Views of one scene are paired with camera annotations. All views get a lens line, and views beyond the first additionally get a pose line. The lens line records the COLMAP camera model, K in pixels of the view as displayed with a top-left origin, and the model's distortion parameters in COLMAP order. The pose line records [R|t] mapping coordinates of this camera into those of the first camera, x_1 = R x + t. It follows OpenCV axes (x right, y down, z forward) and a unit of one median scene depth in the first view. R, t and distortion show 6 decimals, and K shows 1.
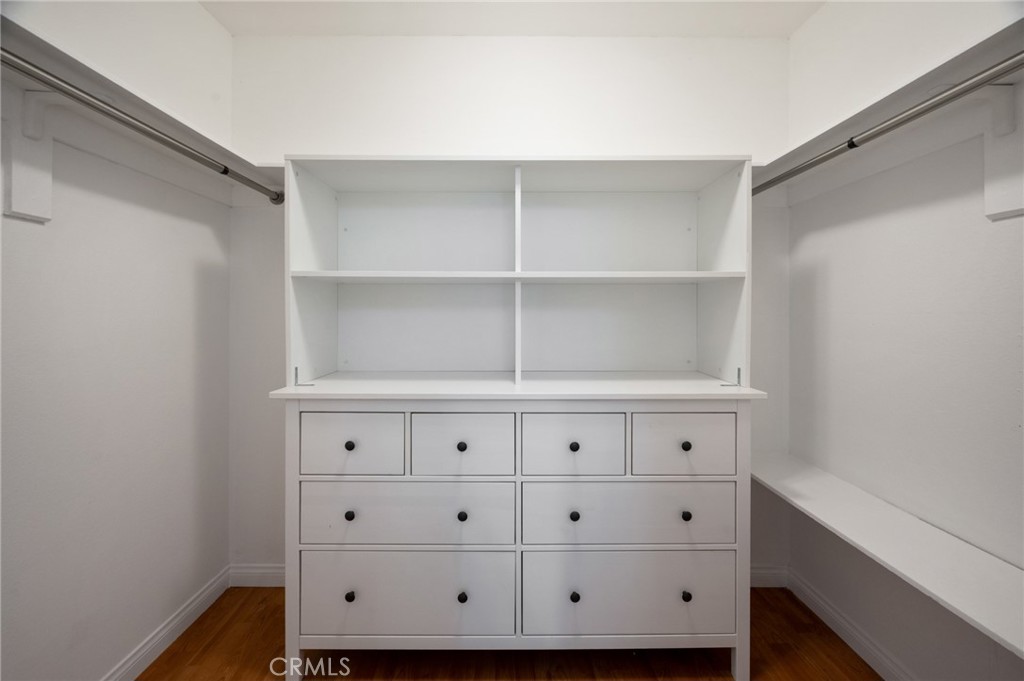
lens RADIAL K [[417.6, 0, 506.1], [0, 417.6, 337.6], [0, 0, 1]] dist [-0.001217, 0.000174]
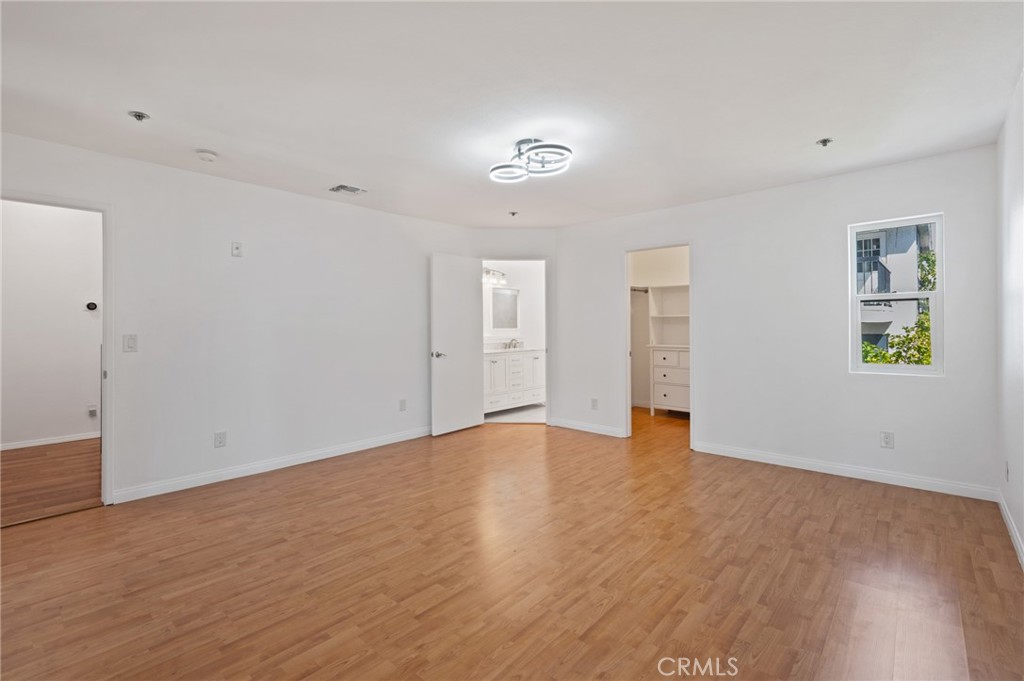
lens RADIAL K [[450.2, 0, 509.1], [0, 450.2, 334.2], [0, 0, 1]] dist [0.000958, 0.000012]
pose [[0.725002, -0.001415, -0.688746, 1.441716], [0.004195, 0.999988, 0.002362, -0.000379], [0.688735, -0.004602, 0.724999, -3.003957]]
